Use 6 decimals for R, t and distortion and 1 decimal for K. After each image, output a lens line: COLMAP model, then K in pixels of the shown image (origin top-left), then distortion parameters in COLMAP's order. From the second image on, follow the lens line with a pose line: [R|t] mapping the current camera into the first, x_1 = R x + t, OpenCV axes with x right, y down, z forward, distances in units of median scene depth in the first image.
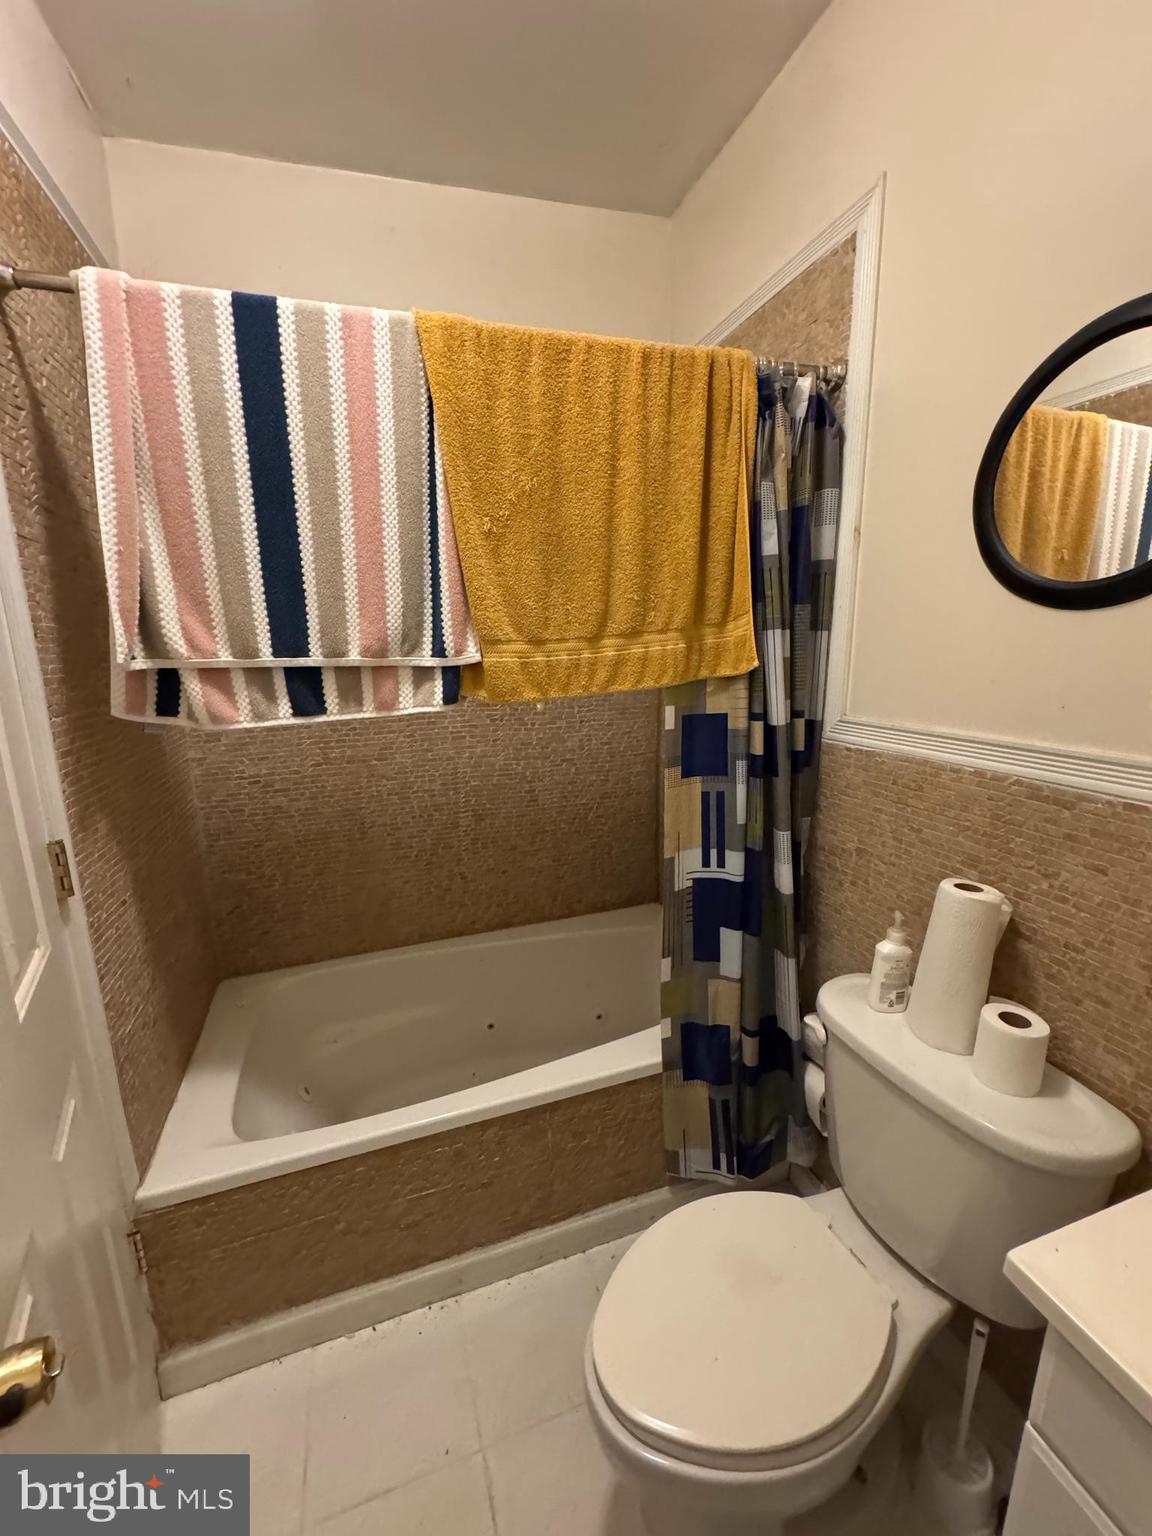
lens RADIAL K [[614.6, 0, 573.6], [0, 614.6, 766.4], [0, 0, 1]] dist [-0.003254, 0.001025]
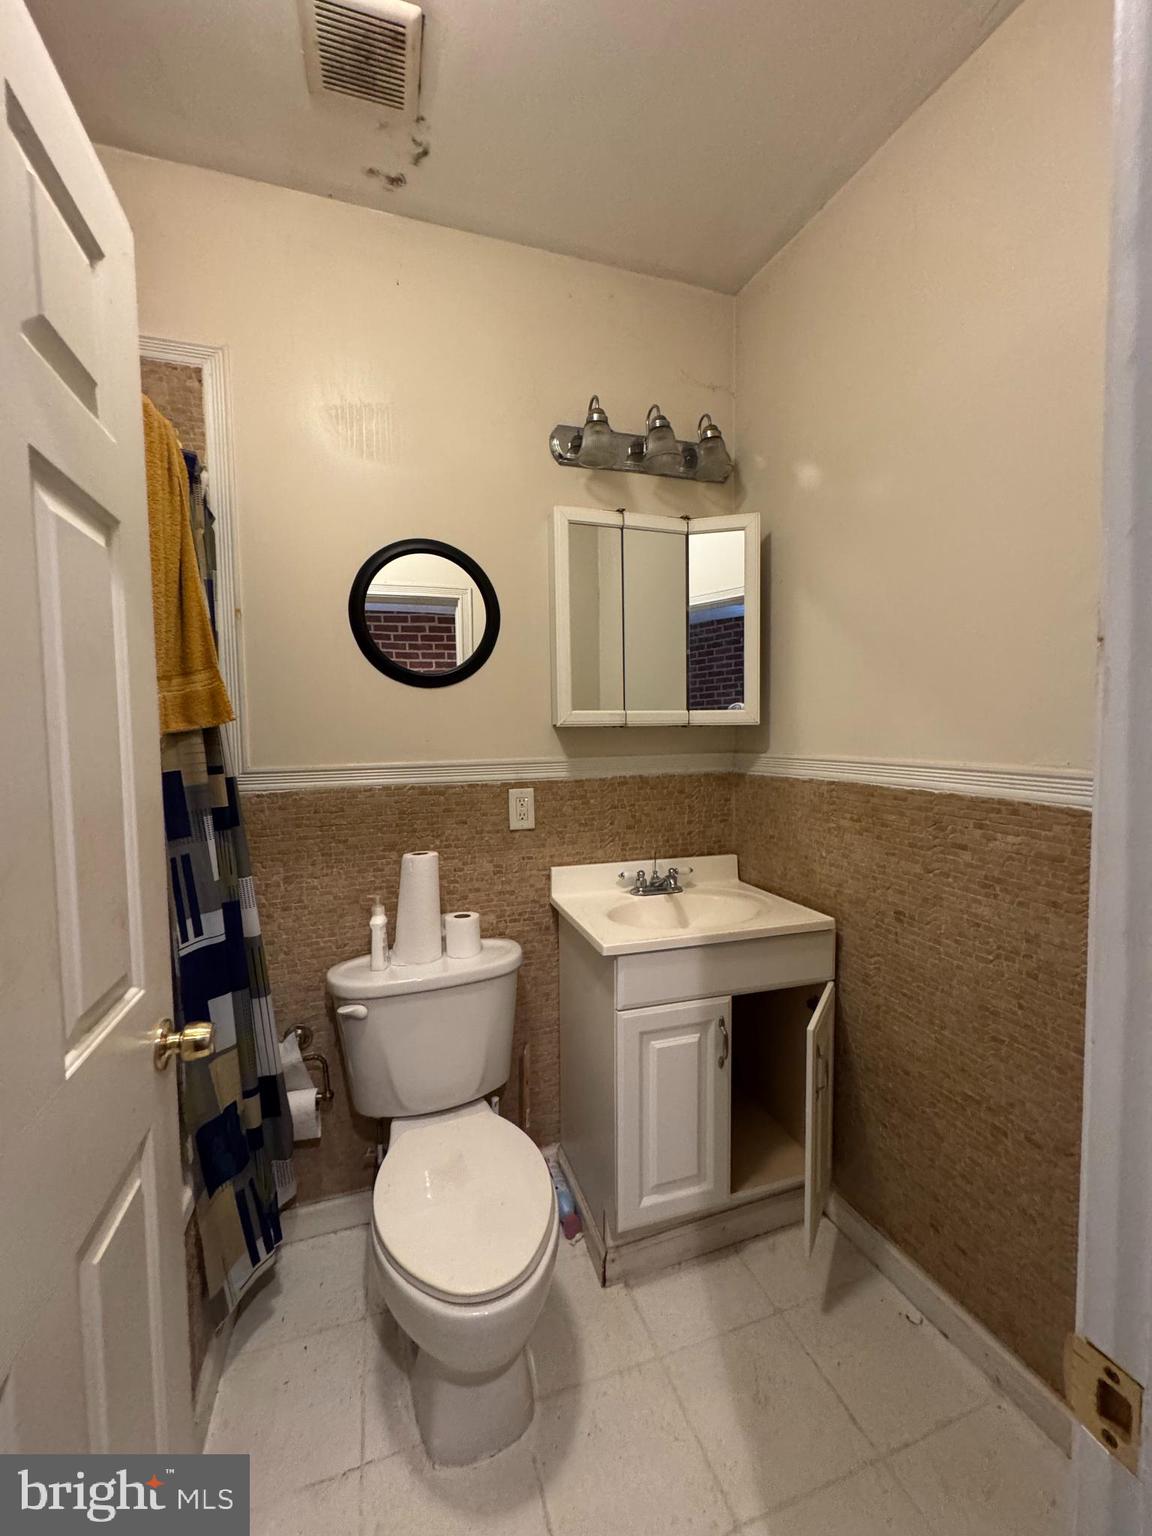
lens RADIAL K [[614.6, 0, 572.3], [0, 614.6, 768.8], [0, 0, 1]] dist [-0.003254, 0.001025]
pose [[0.019250, -0.040772, 0.998983, -0.719132], [0.215608, 0.975828, 0.035672, 0.008107], [-0.976290, 0.214702, 0.027575, 0.402714]]
